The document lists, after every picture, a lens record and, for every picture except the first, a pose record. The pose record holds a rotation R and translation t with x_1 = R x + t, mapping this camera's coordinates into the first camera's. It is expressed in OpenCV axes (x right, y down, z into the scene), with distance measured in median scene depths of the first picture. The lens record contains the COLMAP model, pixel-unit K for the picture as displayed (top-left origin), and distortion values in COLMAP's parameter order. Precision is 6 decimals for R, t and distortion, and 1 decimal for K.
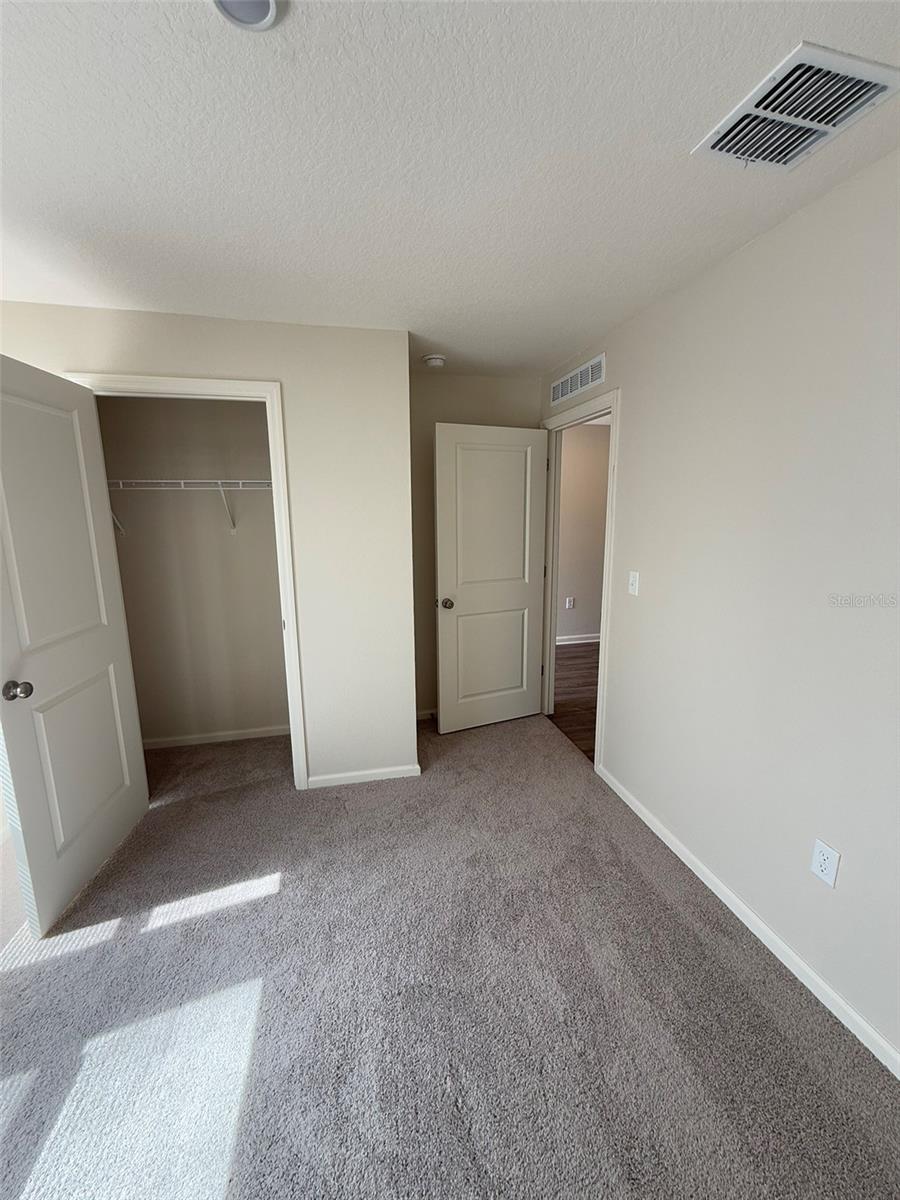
lens RADIAL K [[480.1, 0, 450.0], [0, 480.1, 600.0], [0, 0, 1]] dist [-0.000302, -0.000313]
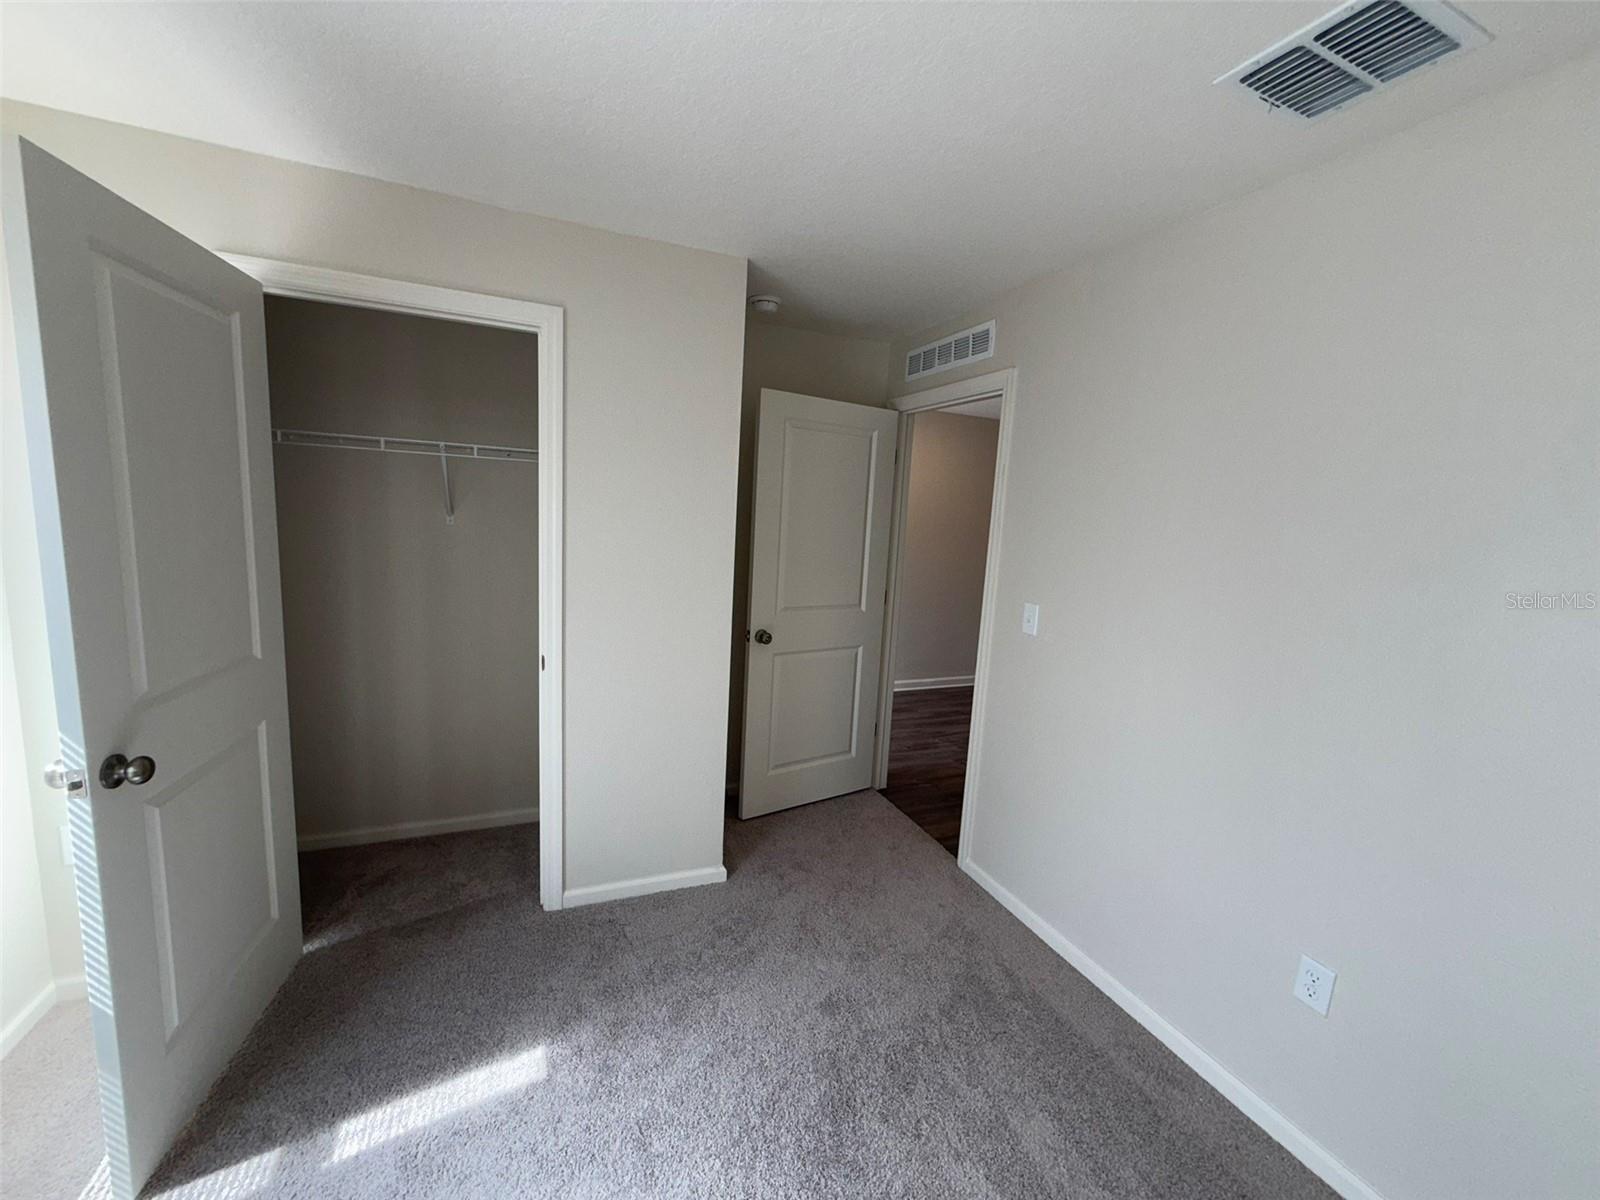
lens RADIAL K [[643.4, 0, 806.0], [0, 643.4, 605.5], [0, 0, 1]] dist [-0.000888, 0.000200]
pose [[0.984116, 0.037665, 0.173485, -0.157878], [-0.031459, 0.998768, -0.038387, -0.005933], [-0.174717, 0.032320, 0.984088, 0.053314]]
